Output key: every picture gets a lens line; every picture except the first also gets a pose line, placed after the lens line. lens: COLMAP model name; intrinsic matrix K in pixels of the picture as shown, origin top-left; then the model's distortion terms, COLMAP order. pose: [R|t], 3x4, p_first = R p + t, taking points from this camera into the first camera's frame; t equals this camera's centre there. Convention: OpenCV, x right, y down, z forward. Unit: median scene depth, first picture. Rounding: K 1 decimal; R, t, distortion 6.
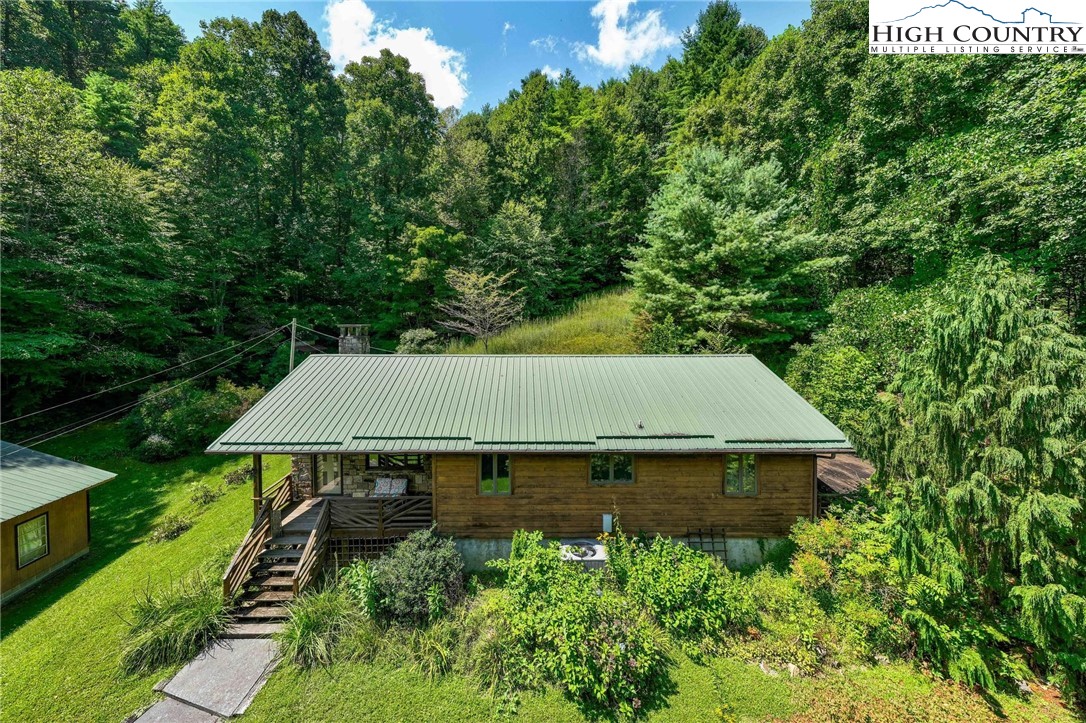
lens RADIAL K [[376.9, 0, 537.9], [0, 376.9, 329.1], [0, 0, 1]] dist [-0.000497, -0.000025]
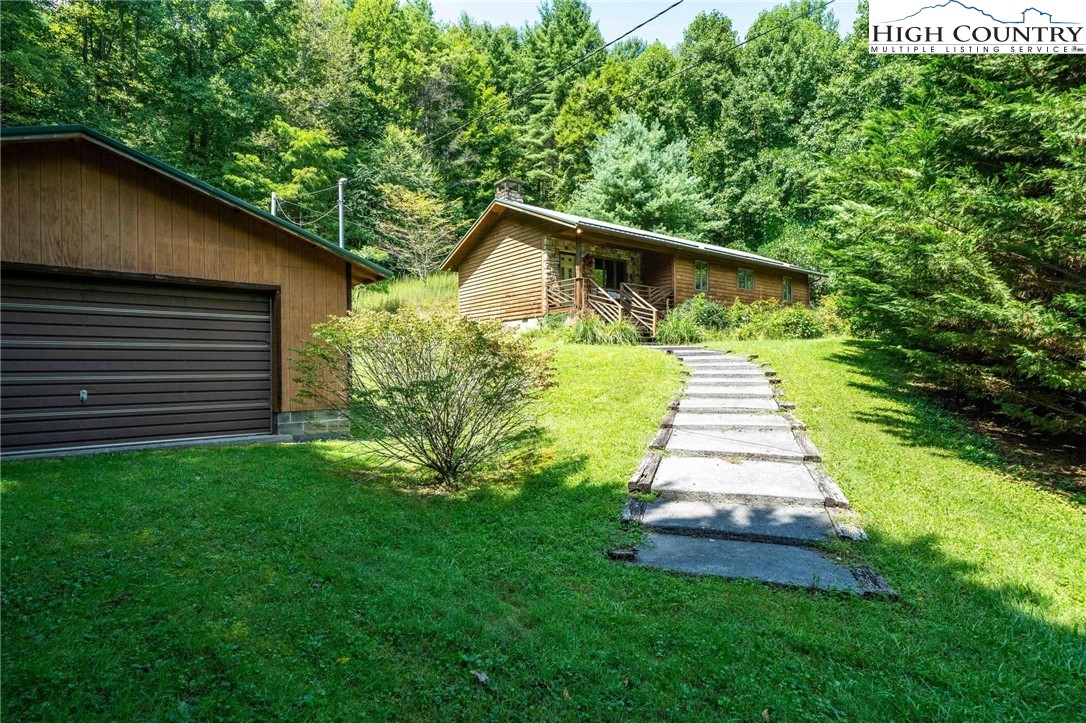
lens RADIAL K [[528.5, 0, 539.7], [0, 528.5, 363.3], [0, 0, 1]] dist [0.003819, 0.000733]
pose [[0.804672, -0.000717, 0.593719, -0.950025], [0.017686, 0.999584, -0.022763, 0.384549], [-0.593456, 0.028817, 0.804350, -0.162187]]
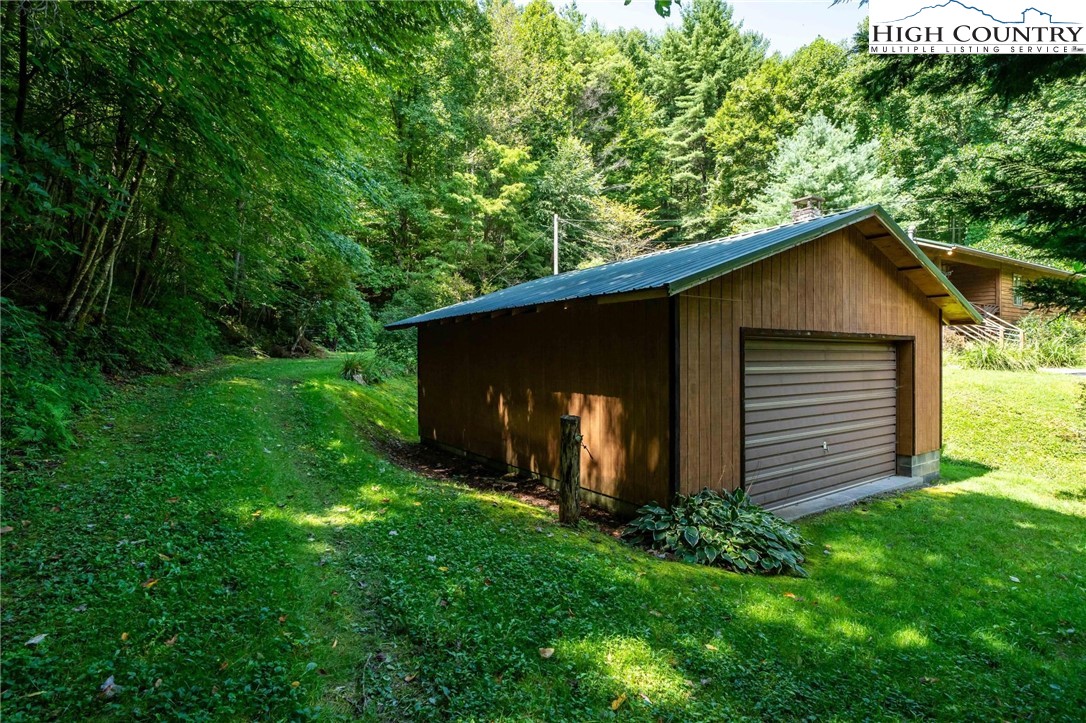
lens RADIAL K [[518.2, 0, 536.9], [0, 518.2, 356.5], [0, 0, 1]] dist [0.009930, -0.000989]
pose [[0.861853, -0.002482, 0.507153, -1.393945], [0.014237, 0.999712, -0.019301, 0.326861], [-0.506959, 0.023855, 0.861640, 0.095505]]
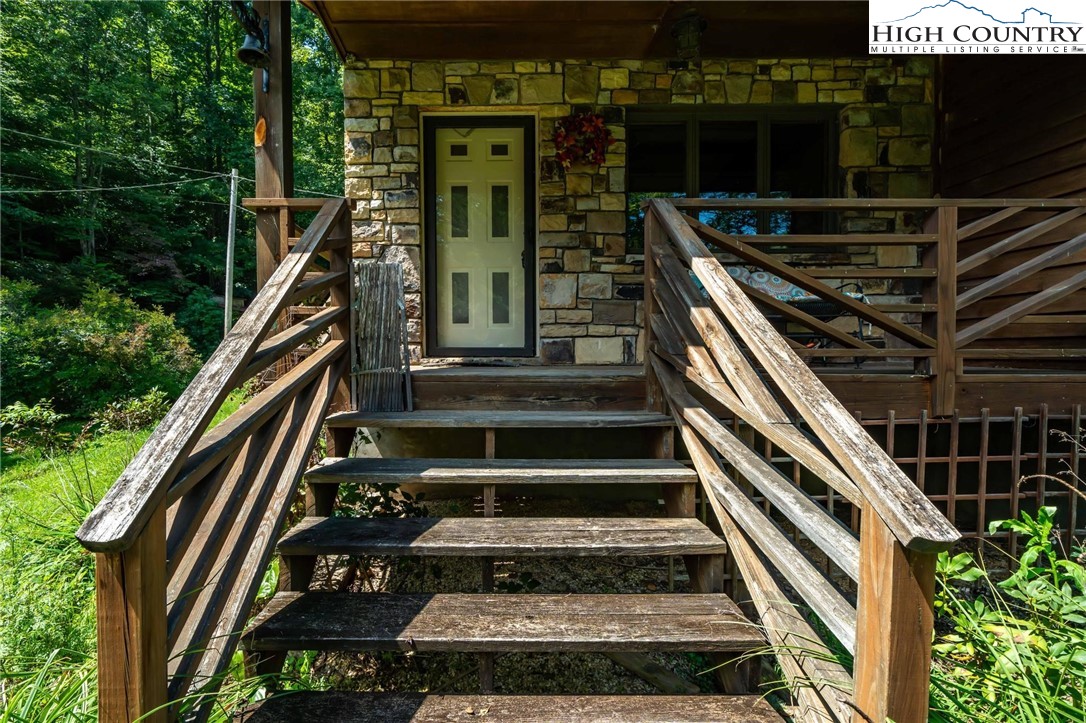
lens RADIAL K [[490.3, 0, 495.7], [0, 490.3, 364.5], [0, 0, 1]] dist [-0.003388, -0.000691]
pose [[0.999666, 0.000818, -0.025826, -0.314958], [-0.000676, 0.999985, 0.005512, 0.263846], [0.025830, -0.005493, 0.999651, 0.374759]]
